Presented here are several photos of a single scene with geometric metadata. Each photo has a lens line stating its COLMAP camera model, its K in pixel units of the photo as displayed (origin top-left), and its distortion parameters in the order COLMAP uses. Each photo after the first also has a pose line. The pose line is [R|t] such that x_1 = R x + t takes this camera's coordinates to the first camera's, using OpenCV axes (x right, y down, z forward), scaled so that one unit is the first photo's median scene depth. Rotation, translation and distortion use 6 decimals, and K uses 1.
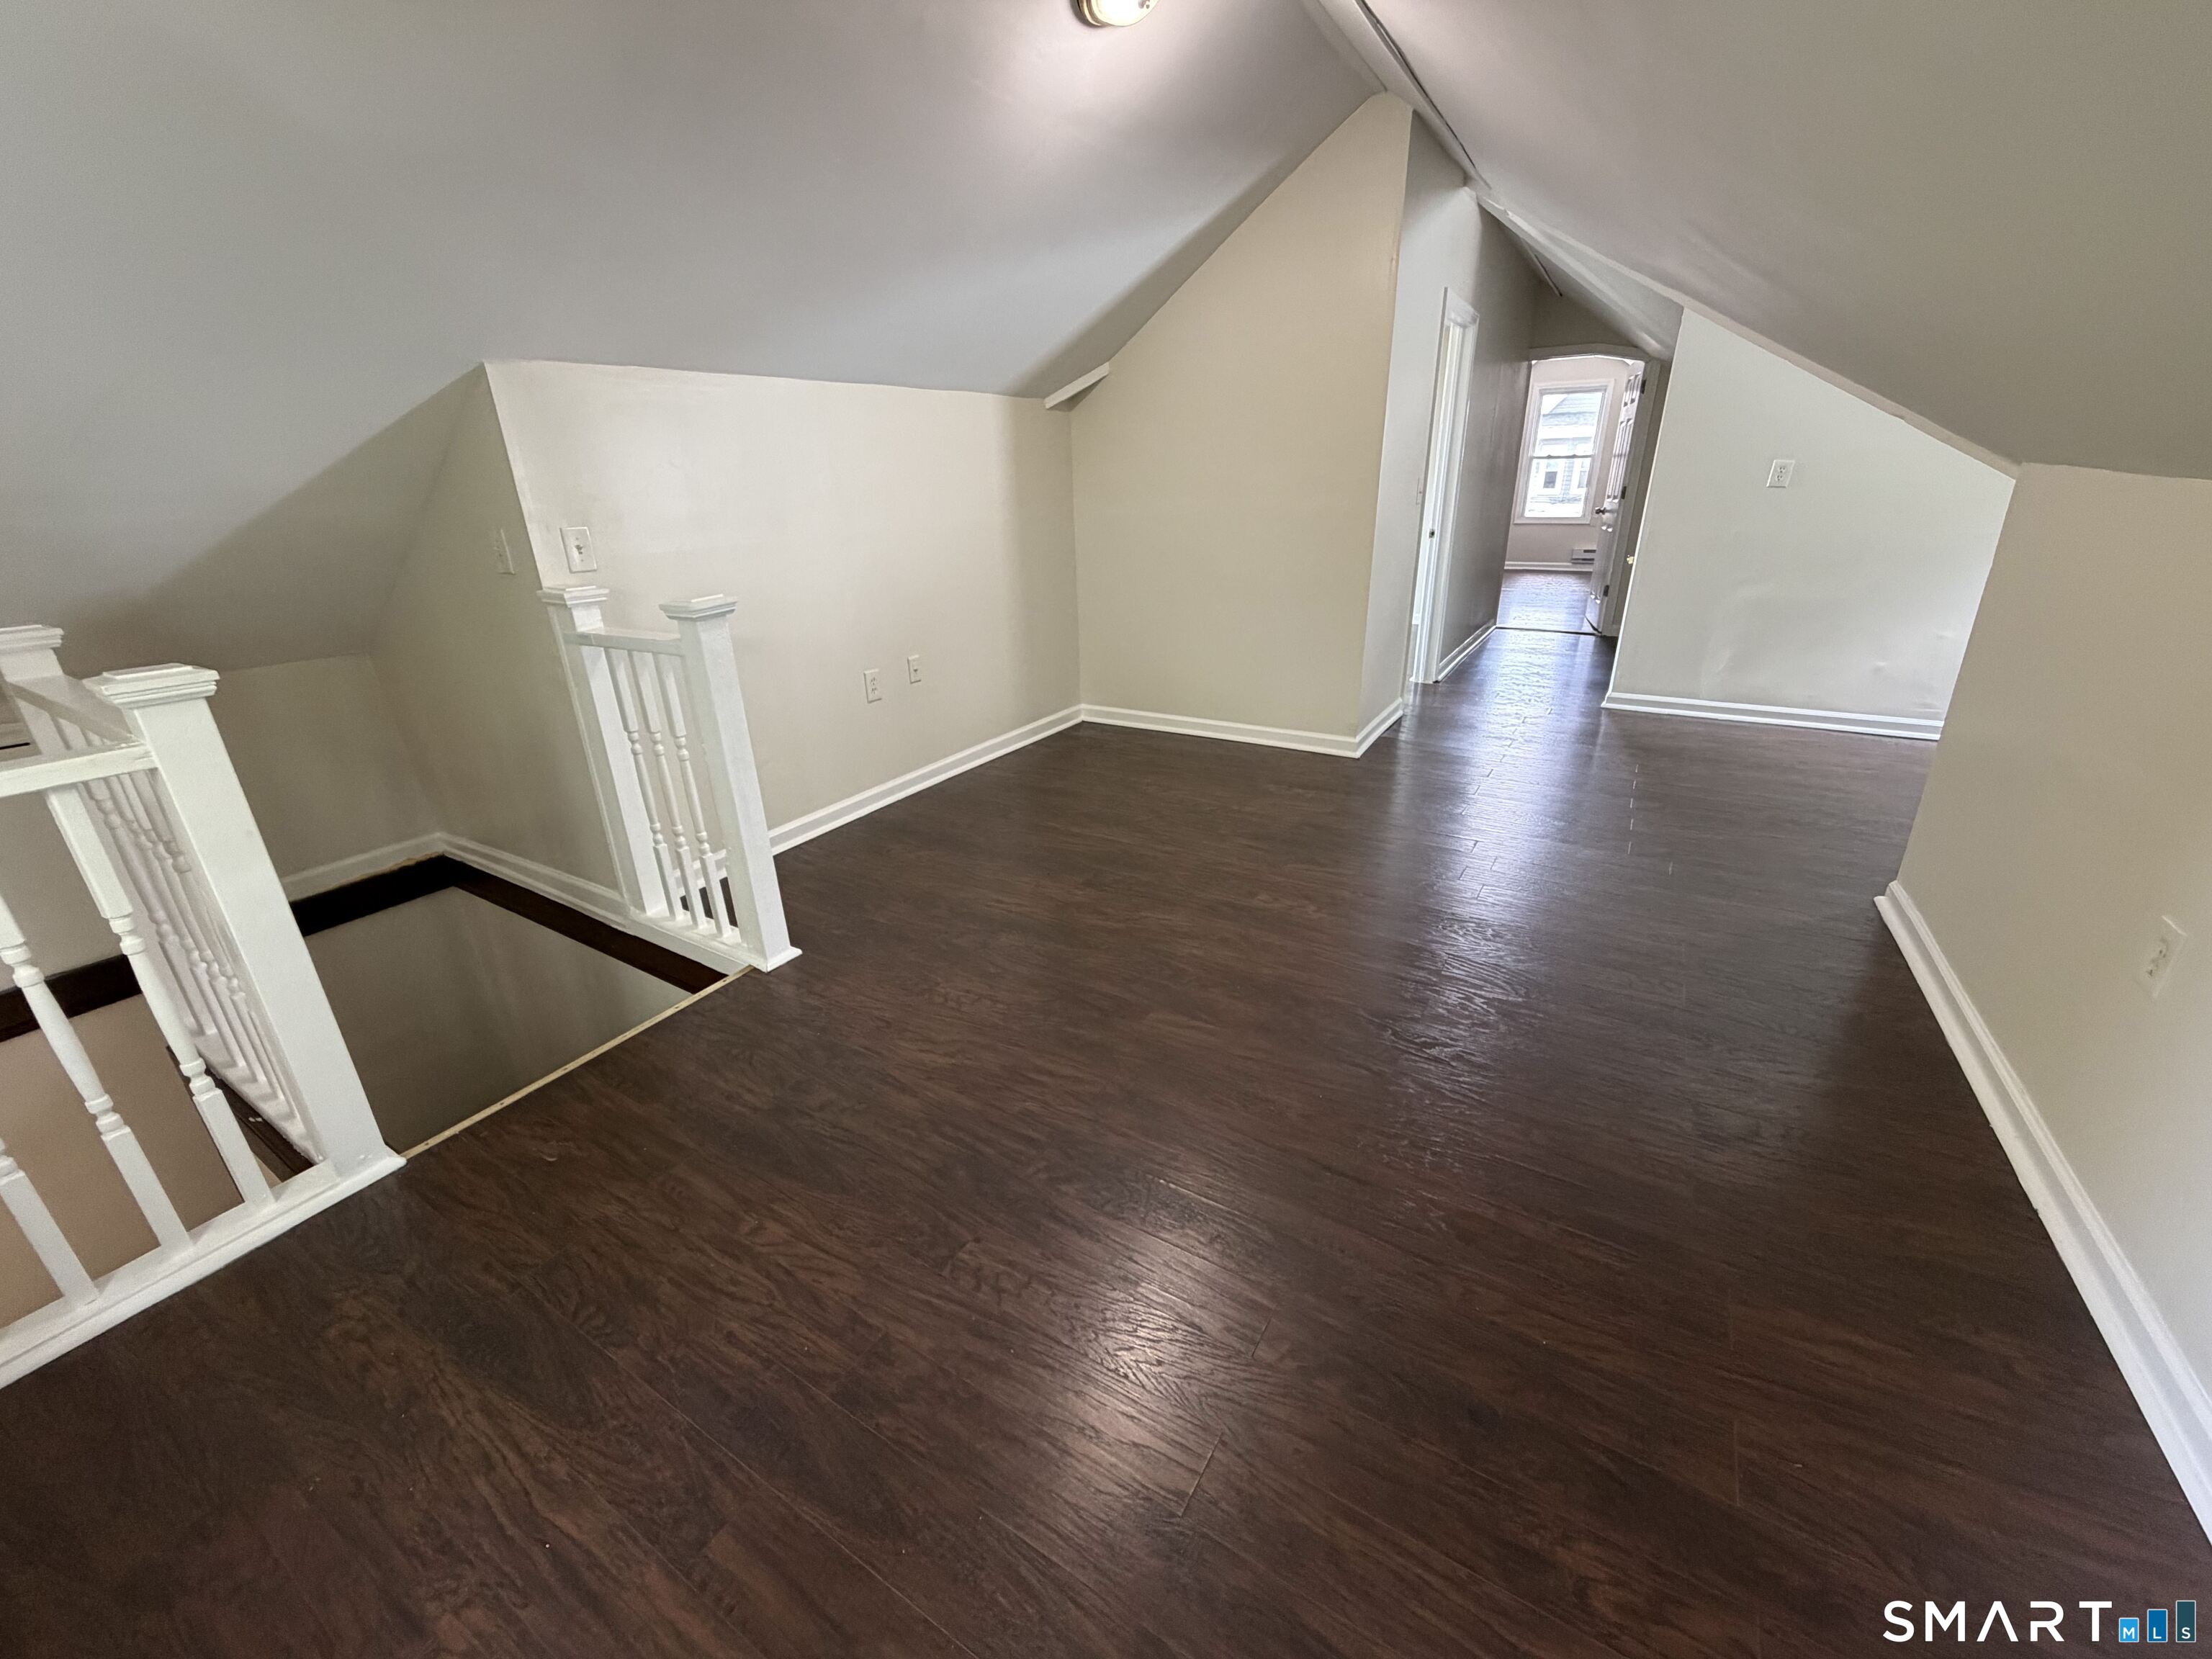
lens RADIAL K [[887.8, 0, 1094.8], [0, 887.8, 829.9], [0, 0, 1]] dist [0.000159, -0.000202]
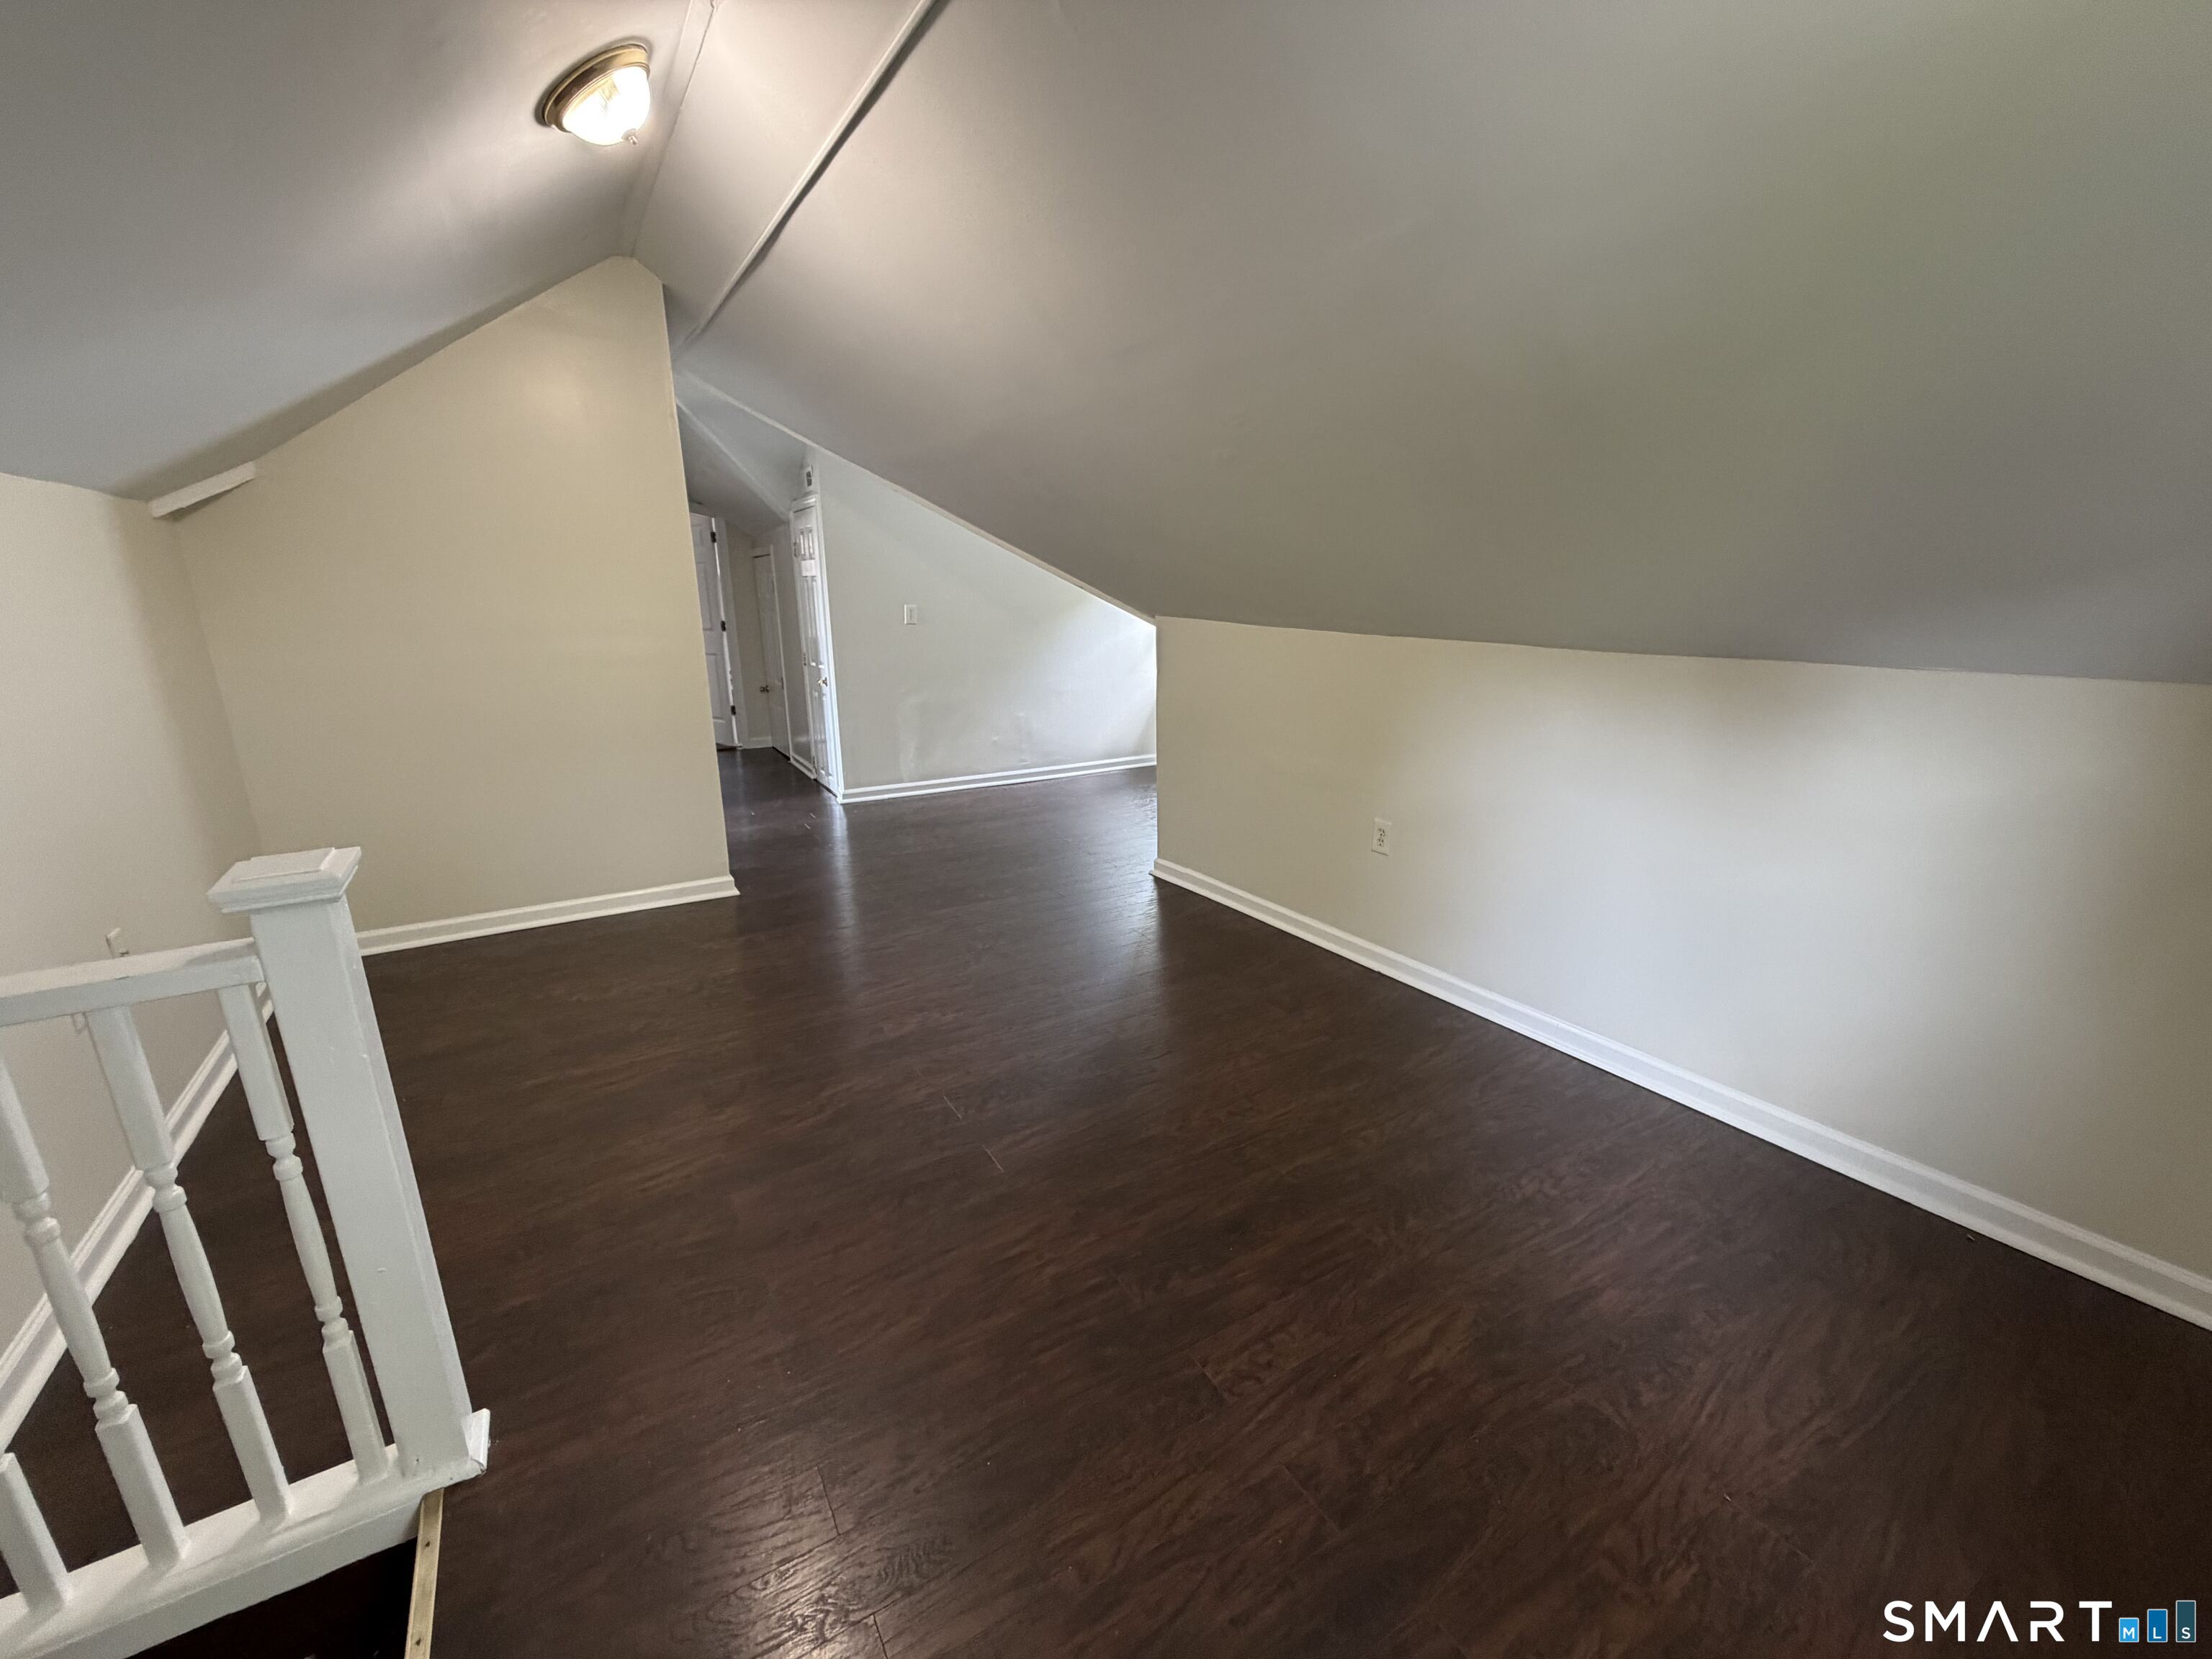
lens RADIAL K [[881.3, 0, 1100.9], [0, 881.3, 834.0], [0, 0, 1]] dist [0.000458, -0.000196]
pose [[0.448020, -0.215654, 0.867624, -0.793625], [0.320174, 0.944805, 0.069507, -0.187789], [-0.834725, 0.246650, 0.492338, 0.384170]]
